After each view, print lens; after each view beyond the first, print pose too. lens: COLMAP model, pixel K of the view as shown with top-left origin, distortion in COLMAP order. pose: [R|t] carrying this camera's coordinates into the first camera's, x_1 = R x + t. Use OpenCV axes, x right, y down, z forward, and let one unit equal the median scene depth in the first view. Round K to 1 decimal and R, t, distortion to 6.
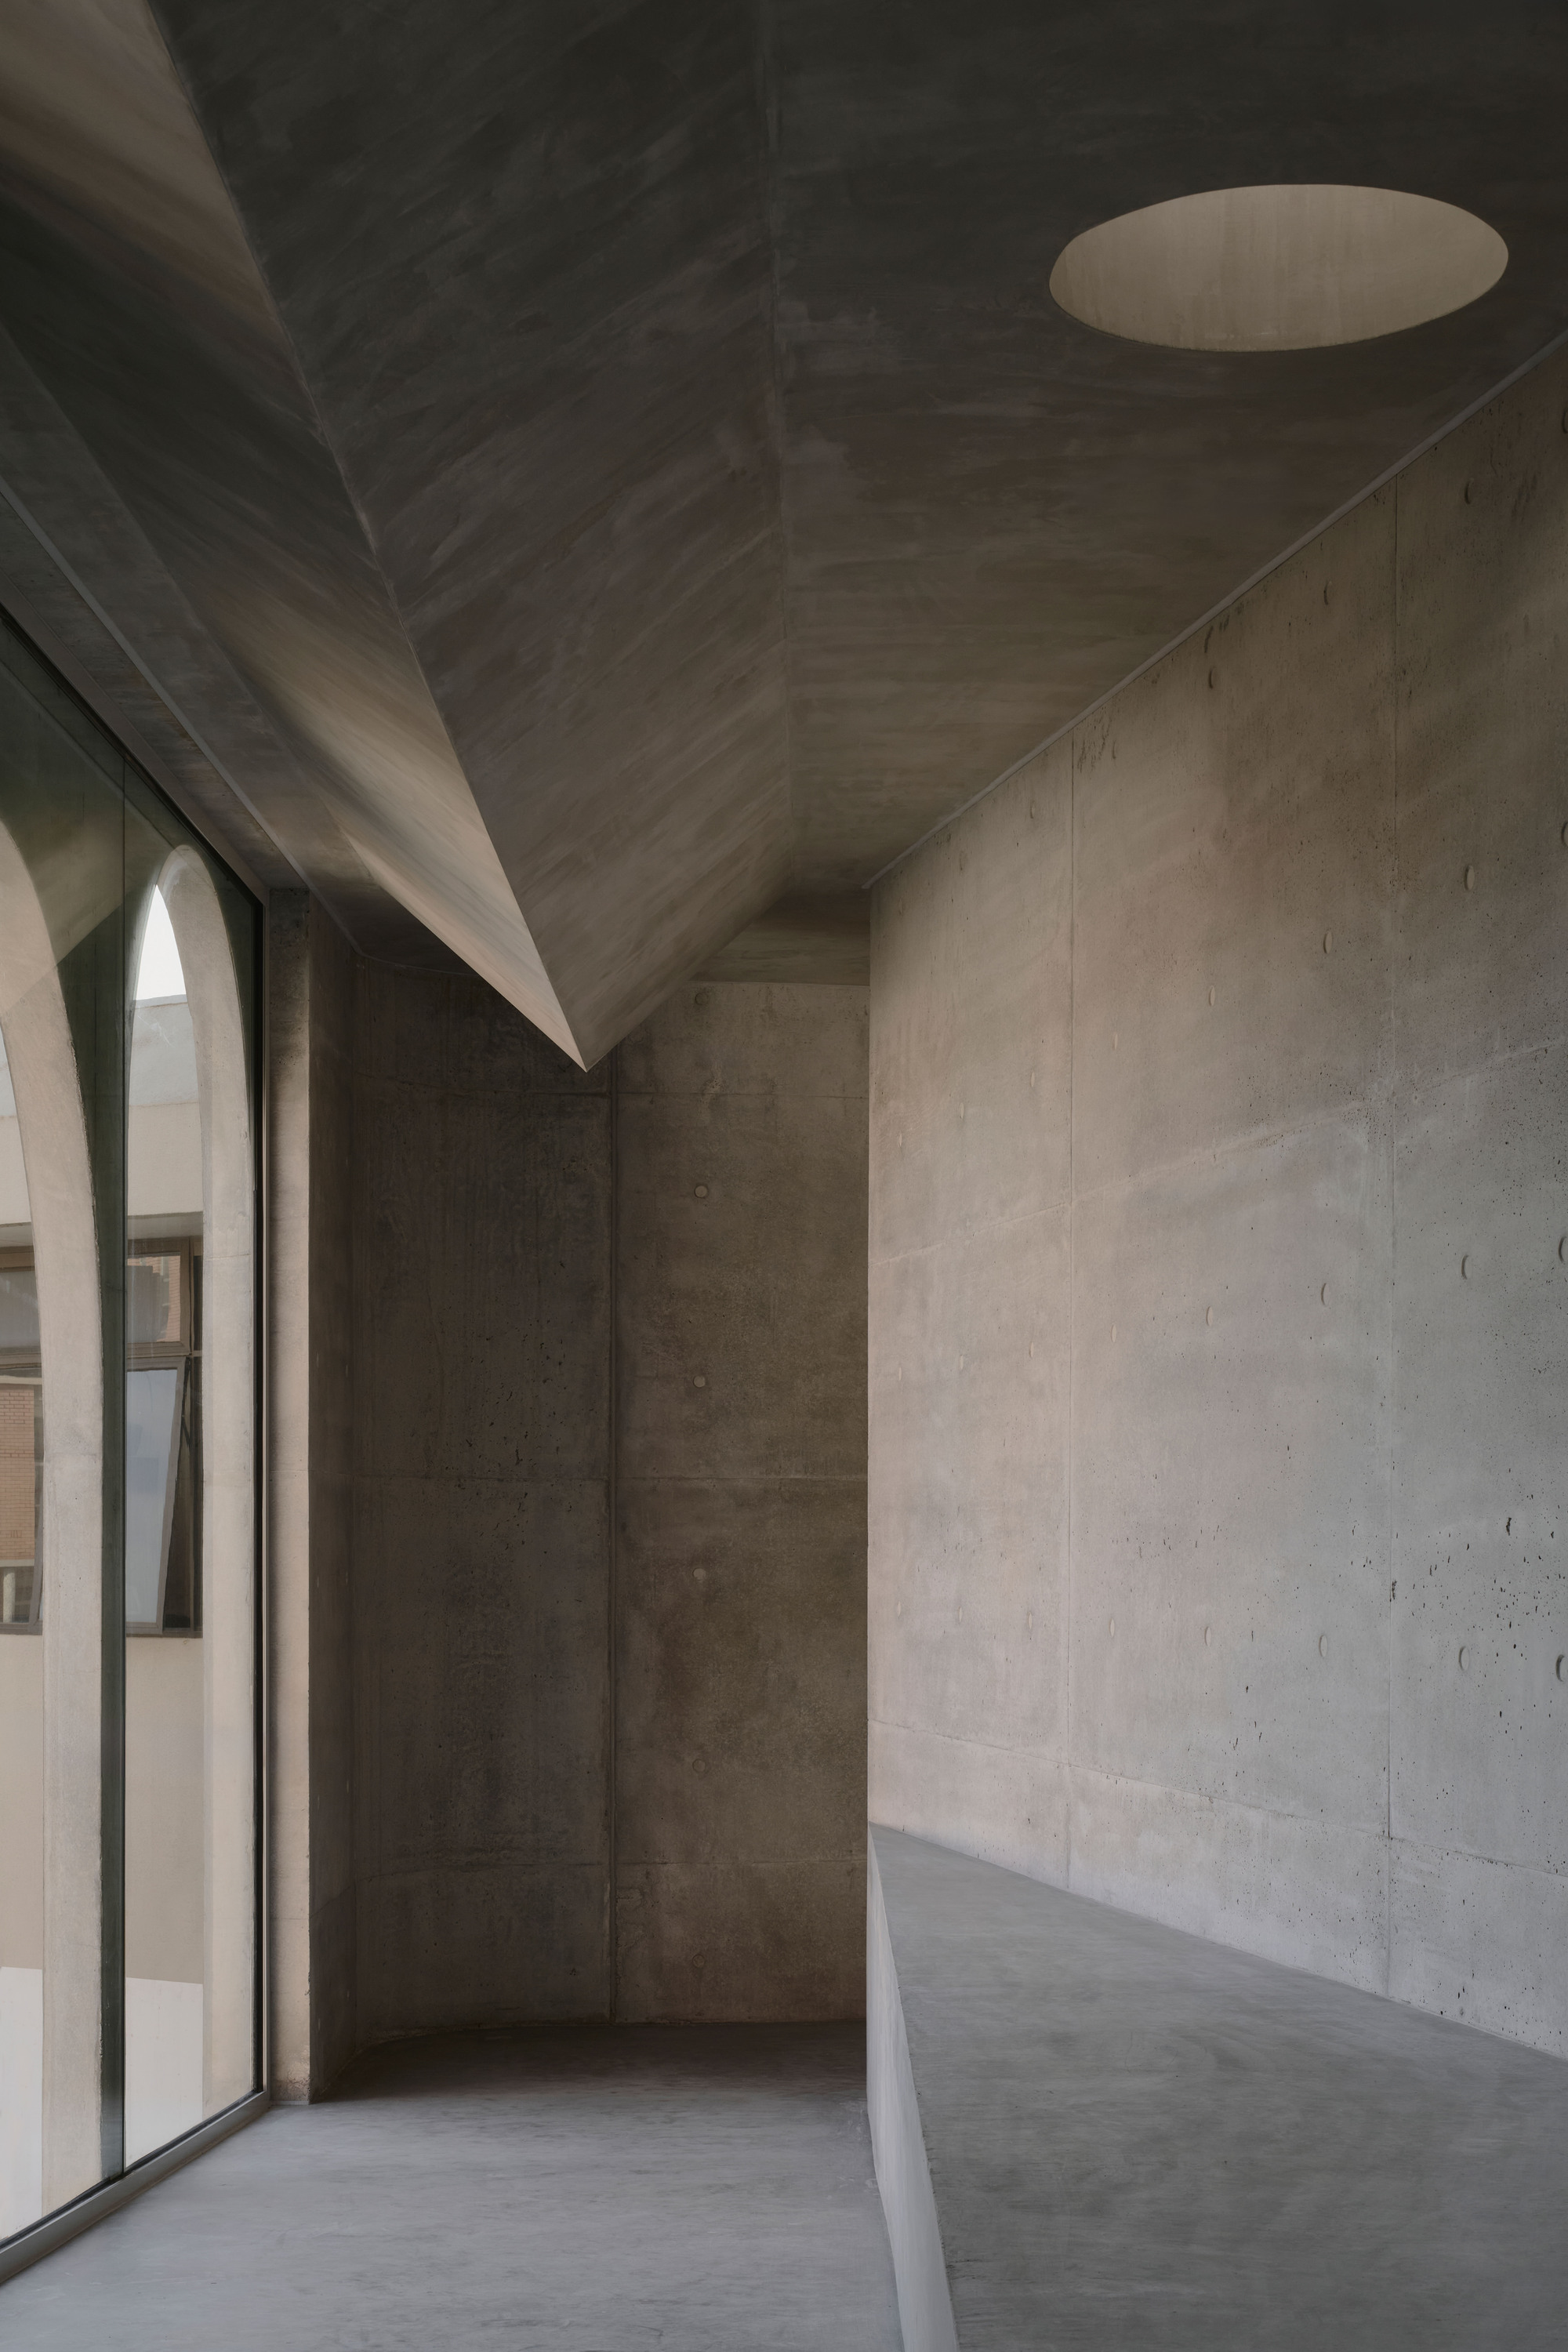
lens RADIAL K [[3358.7, 0, 826.1], [0, 3358.7, 1485.8], [0, 0, 1]] dist [-0.026218, 0.000000]
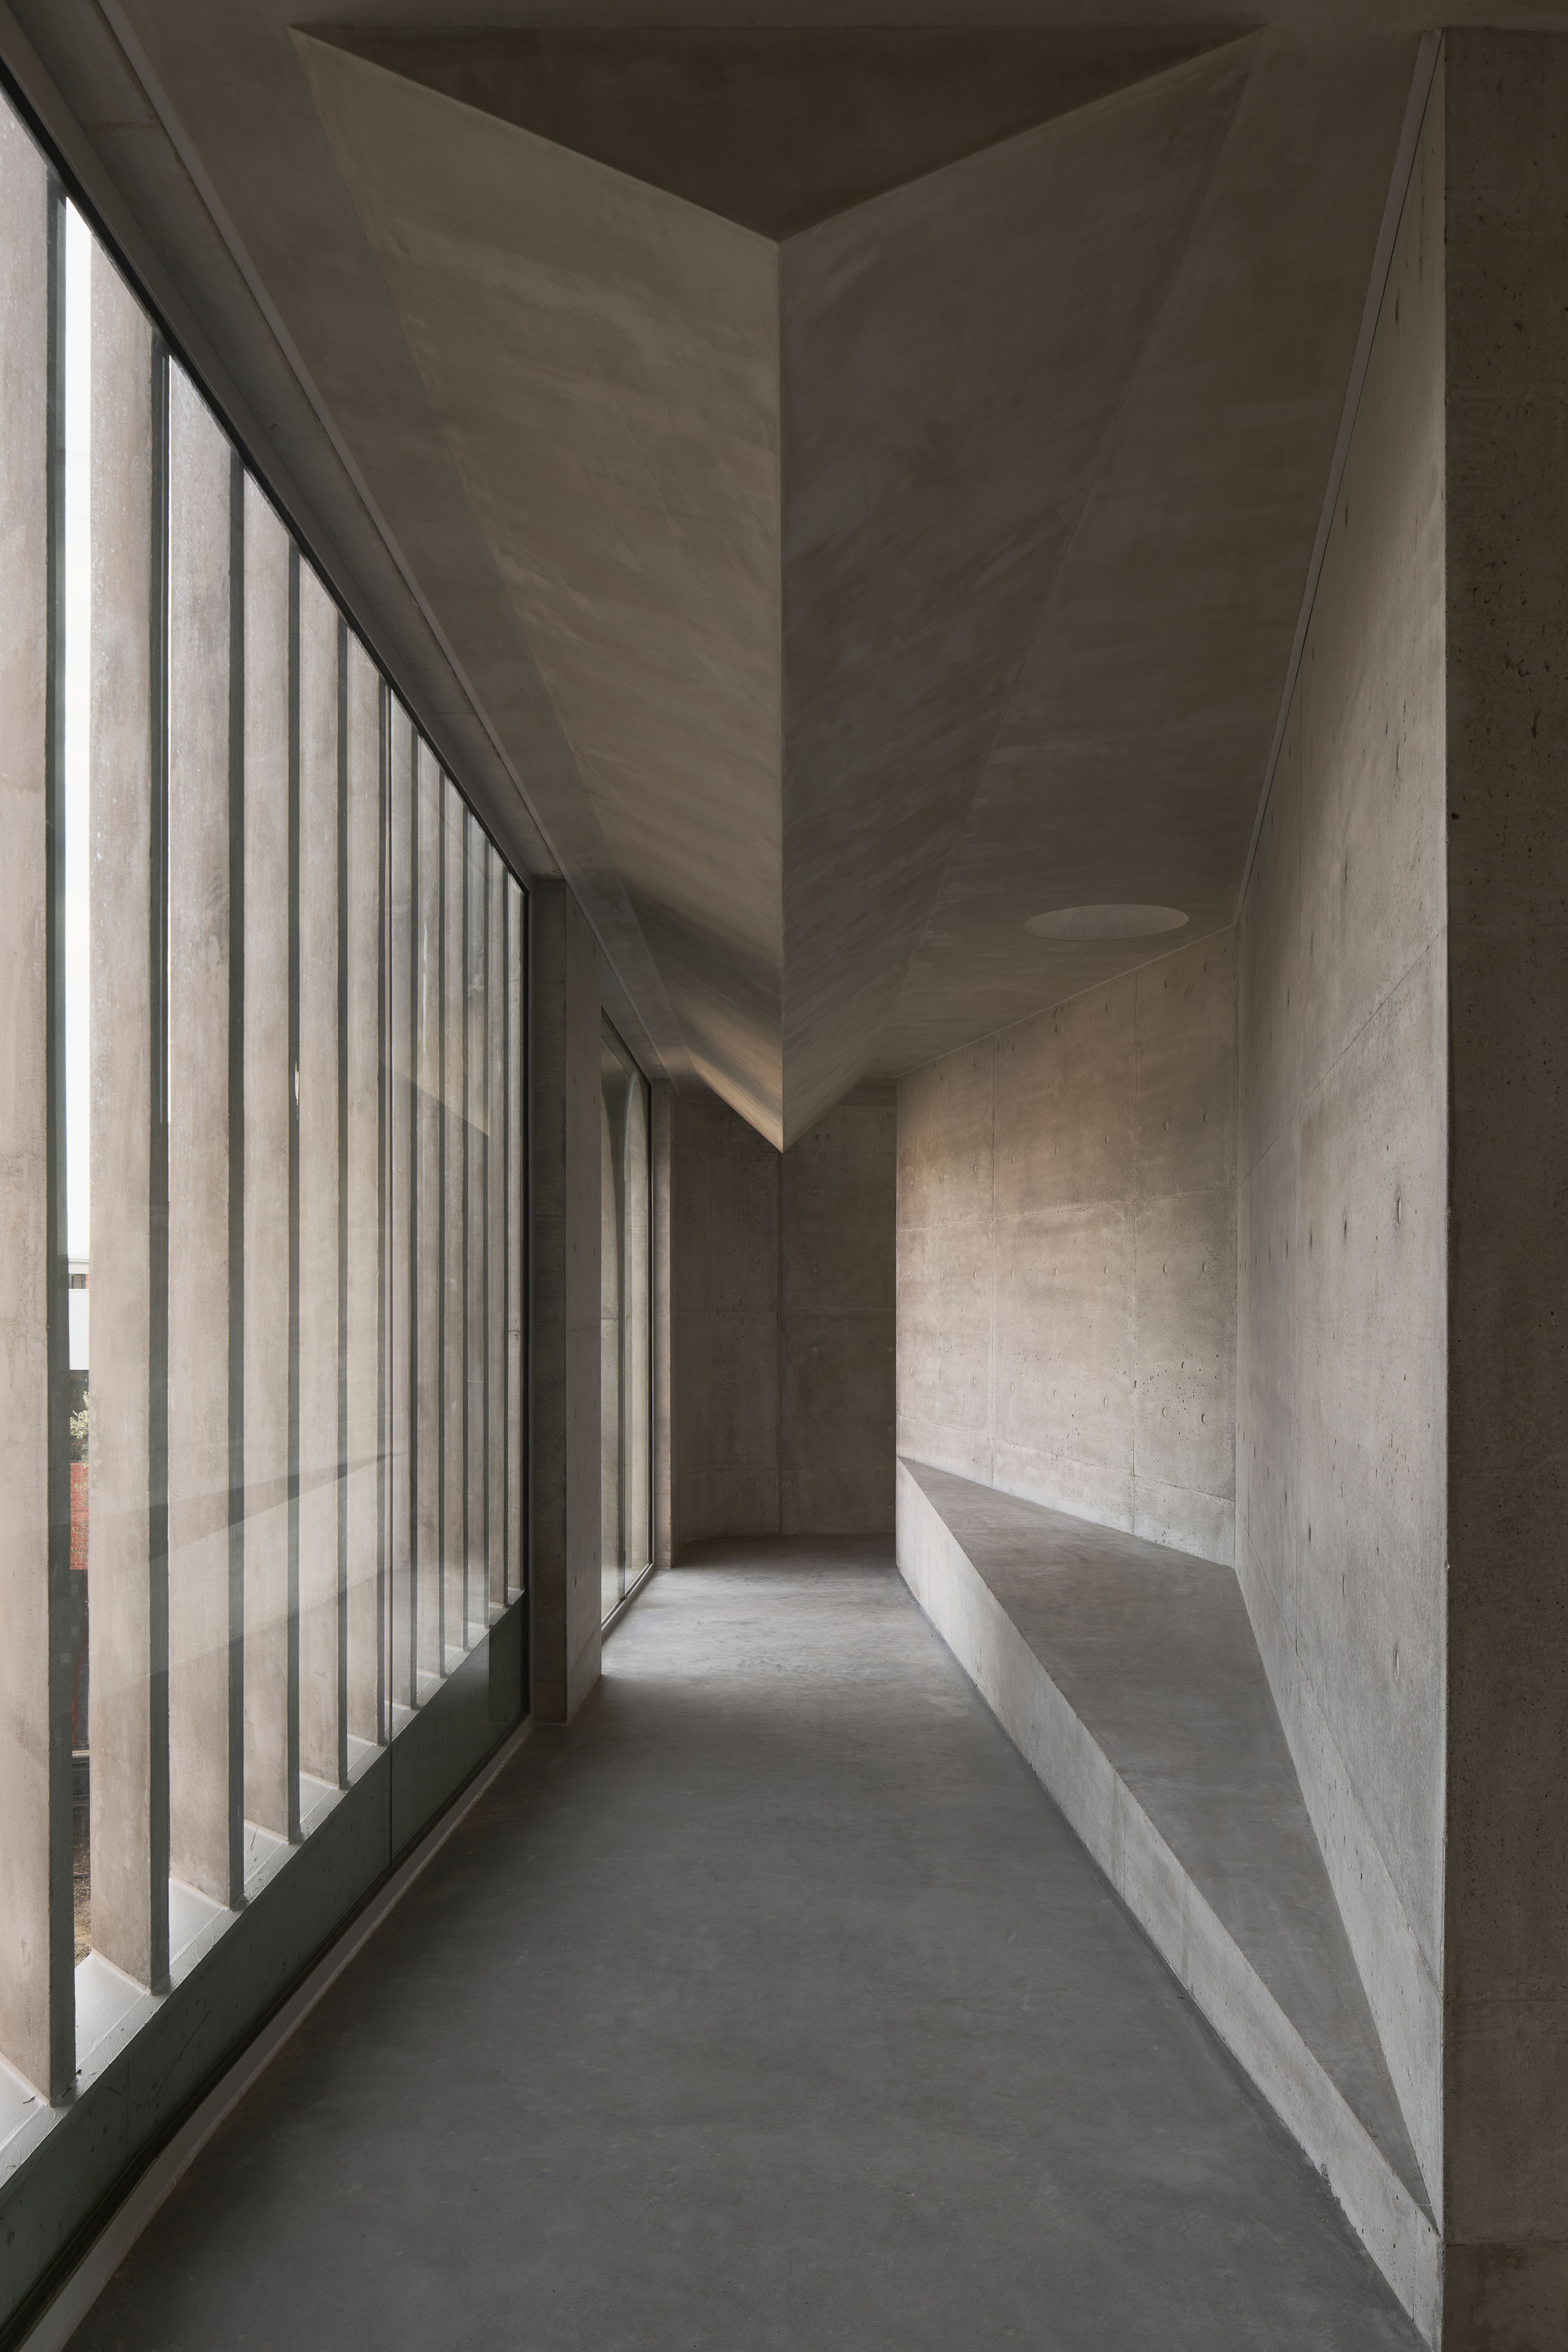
lens RADIAL K [[1583.4, 0, 756.3], [0, 1583.4, 1268.7], [0, 0, 1]] dist [-0.008065, 0.001337]
pose [[0.999819, 0.000089, -0.019008, -0.094458], [-0.000096, 1.000000, -0.000362, -0.051725], [0.019008, 0.000364, 0.999819, -0.237133]]
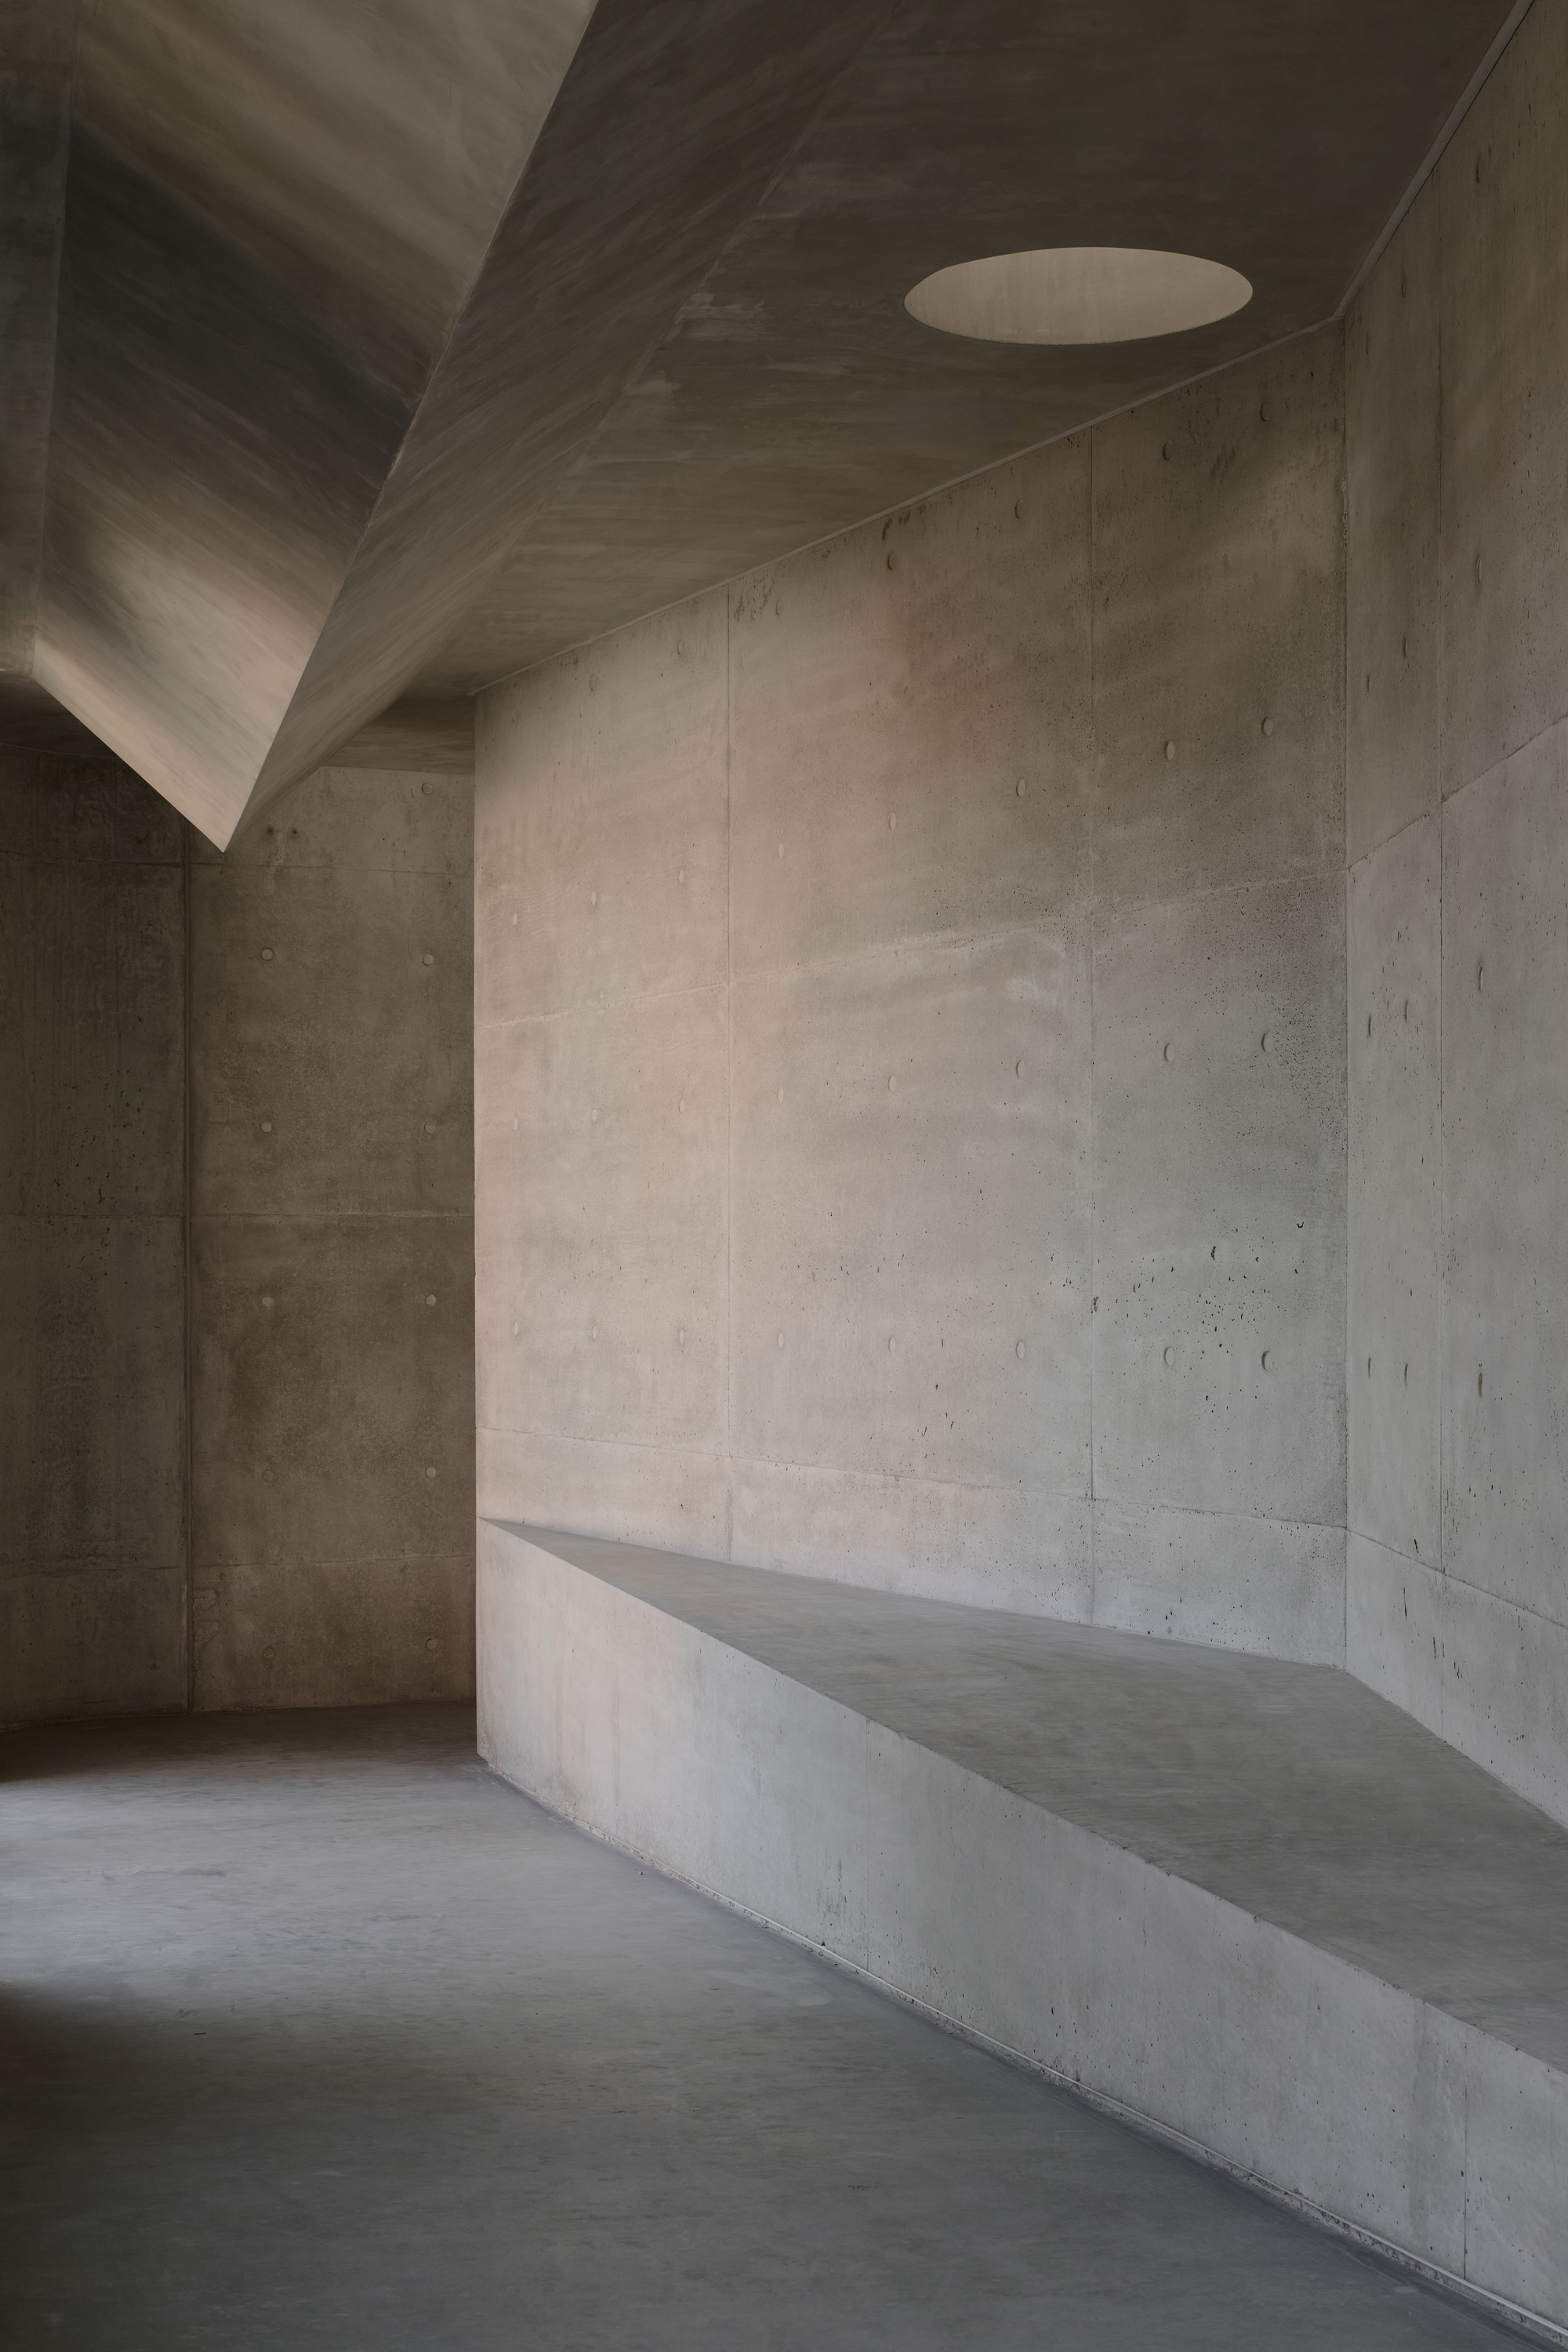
lens RADIAL K [[3358.7, 0, 785.7], [0, 3358.7, 1190.6], [0, 0, 1]] dist [-0.026218, 0.000000]
pose [[0.973995, -0.001196, 0.226566, -0.196369], [0.002972, 0.999967, -0.007498, -0.002276], [-0.226550, 0.007977, 0.973967, -0.178895]]
